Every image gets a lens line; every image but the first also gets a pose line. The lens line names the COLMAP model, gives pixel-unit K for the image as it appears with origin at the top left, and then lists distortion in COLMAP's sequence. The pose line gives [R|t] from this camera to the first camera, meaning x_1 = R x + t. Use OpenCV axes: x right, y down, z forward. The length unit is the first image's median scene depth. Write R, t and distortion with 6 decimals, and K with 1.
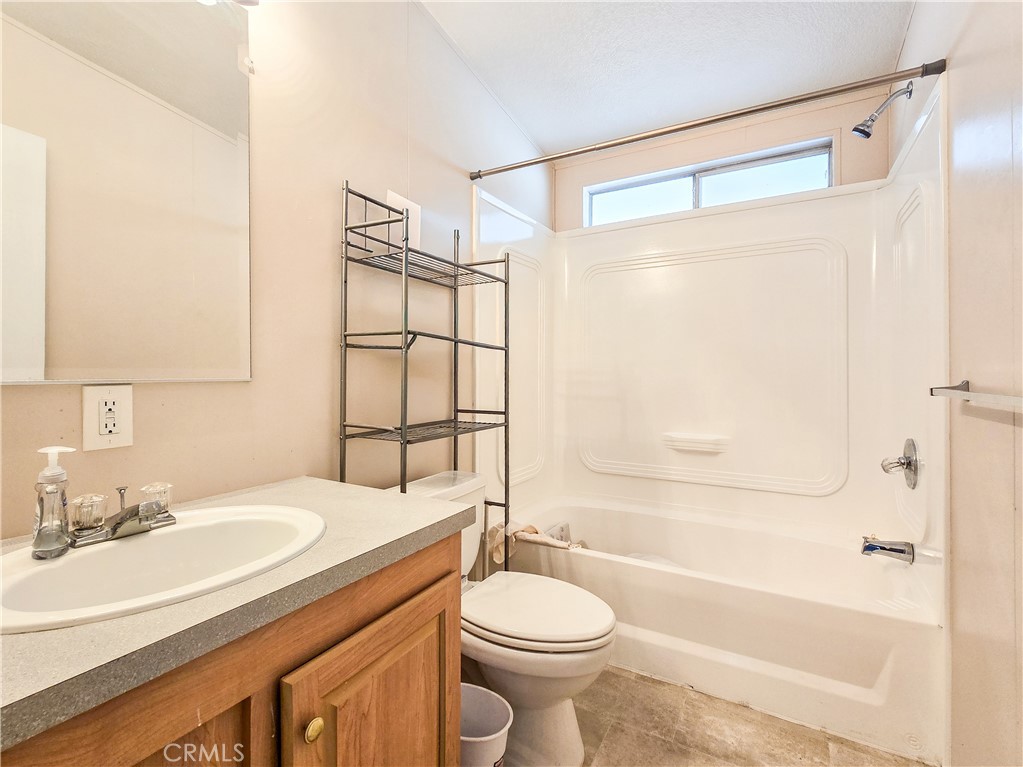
lens RADIAL K [[473.1, 0, 515.1], [0, 473.1, 374.0], [0, 0, 1]] dist [-0.000422, -0.000016]
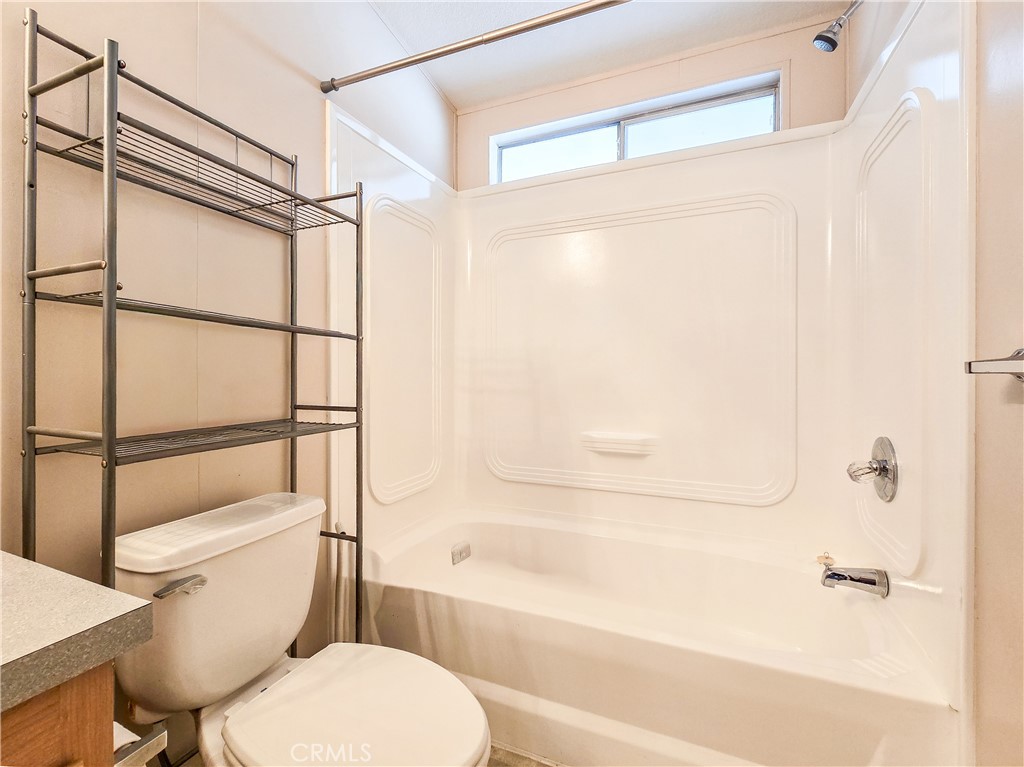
lens RADIAL K [[448.8, 0, 508.3], [0, 448.8, 380.3], [0, 0, 1]] dist [0.000794, -0.000163]
pose [[0.994045, -0.002646, 0.108941, 0.123825], [0.001157, 0.999905, 0.013730, 0.028627], [-0.108967, -0.013522, 0.993953, 0.291294]]
